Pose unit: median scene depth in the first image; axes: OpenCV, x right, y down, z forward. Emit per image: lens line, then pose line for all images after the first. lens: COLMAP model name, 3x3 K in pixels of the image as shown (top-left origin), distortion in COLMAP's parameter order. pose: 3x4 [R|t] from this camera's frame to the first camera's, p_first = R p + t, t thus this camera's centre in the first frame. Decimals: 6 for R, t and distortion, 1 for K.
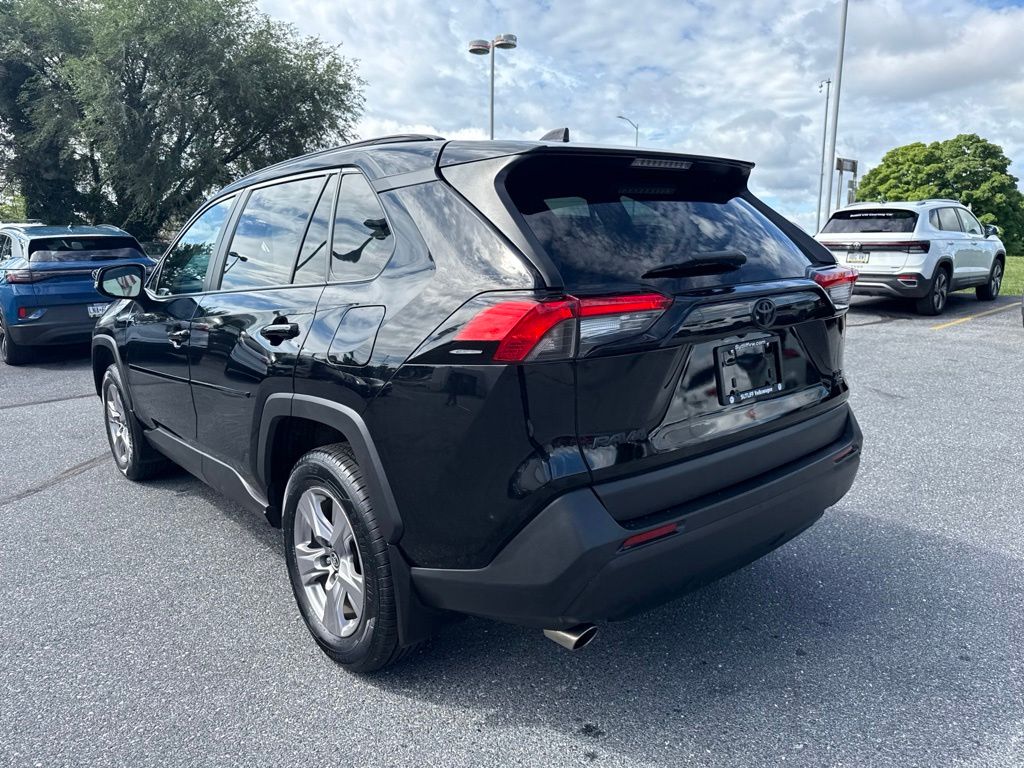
lens RADIAL K [[731.9, 0, 502.4], [0, 731.9, 388.9], [0, 0, 1]] dist [0.008489, -0.018433]
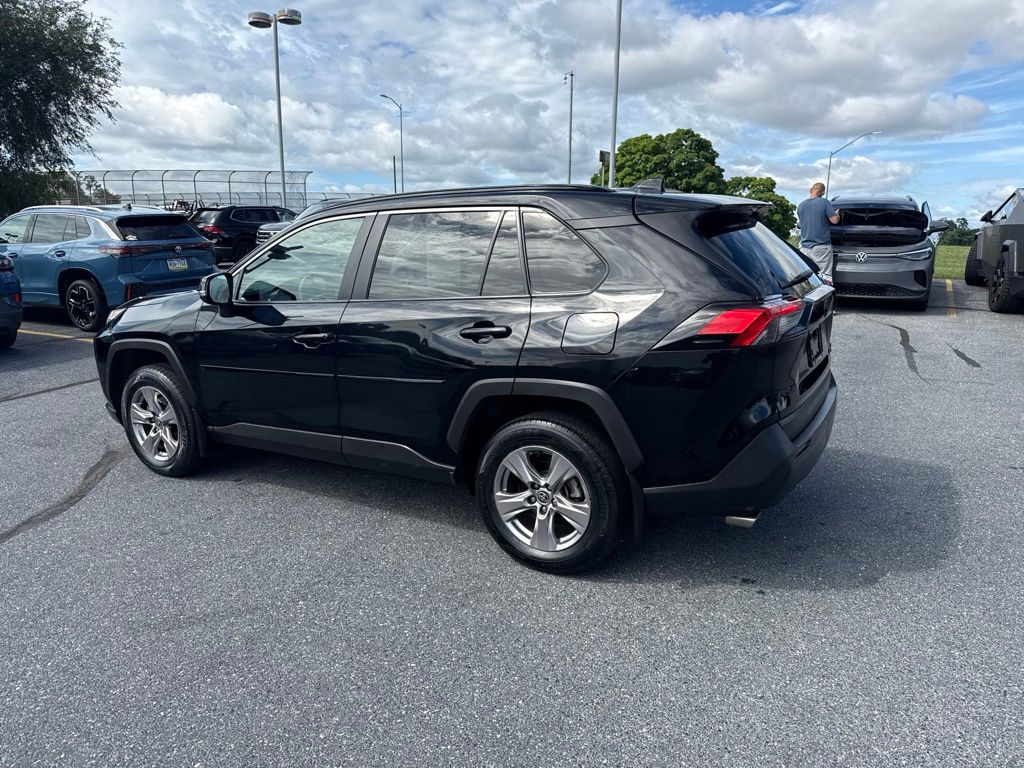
lens RADIAL K [[728.0, 0, 504.4], [0, 728.0, 392.2], [0, 0, 1]] dist [0.022858, -0.031694]
pose [[0.946029, -0.067901, 0.316888, -0.066116], [0.056934, 0.997419, 0.043754, -0.002494], [-0.319041, -0.023351, 0.947453, -0.023655]]
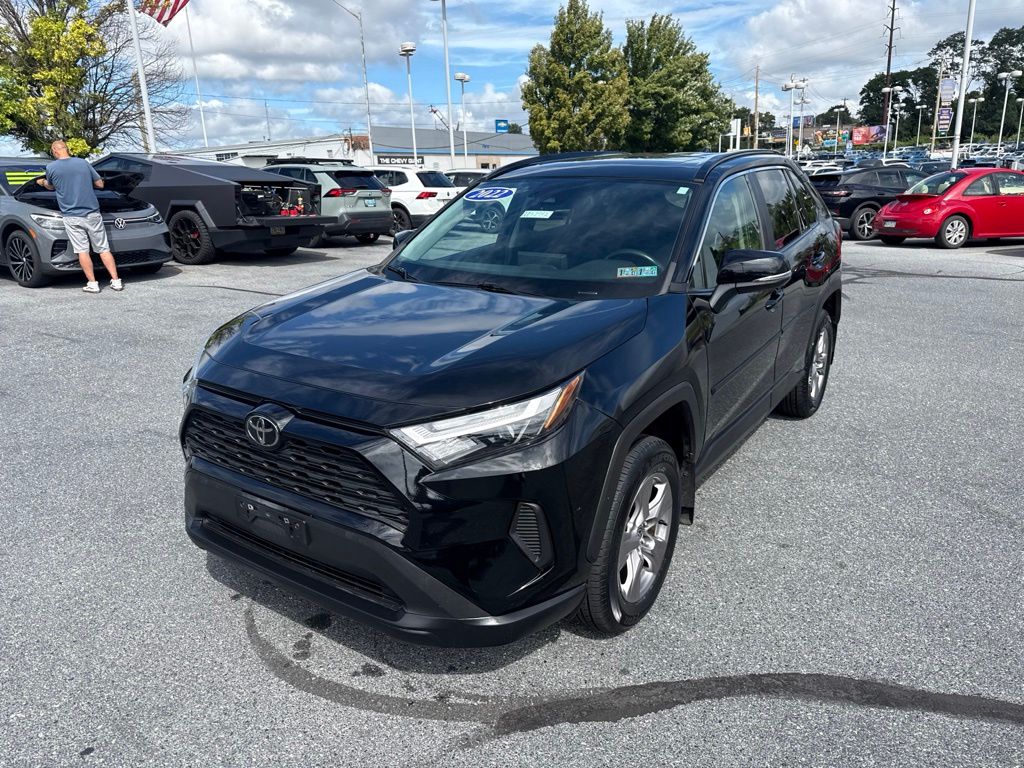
lens RADIAL K [[728.0, 0, 506.4], [0, 728.0, 389.5], [0, 0, 1]] dist [0.022858, -0.031694]
pose [[-0.274597, -0.258839, 0.926066, -0.176866], [0.200630, 0.926468, 0.318442, -0.048672], [-0.940396, 0.273240, -0.202475, 0.208197]]
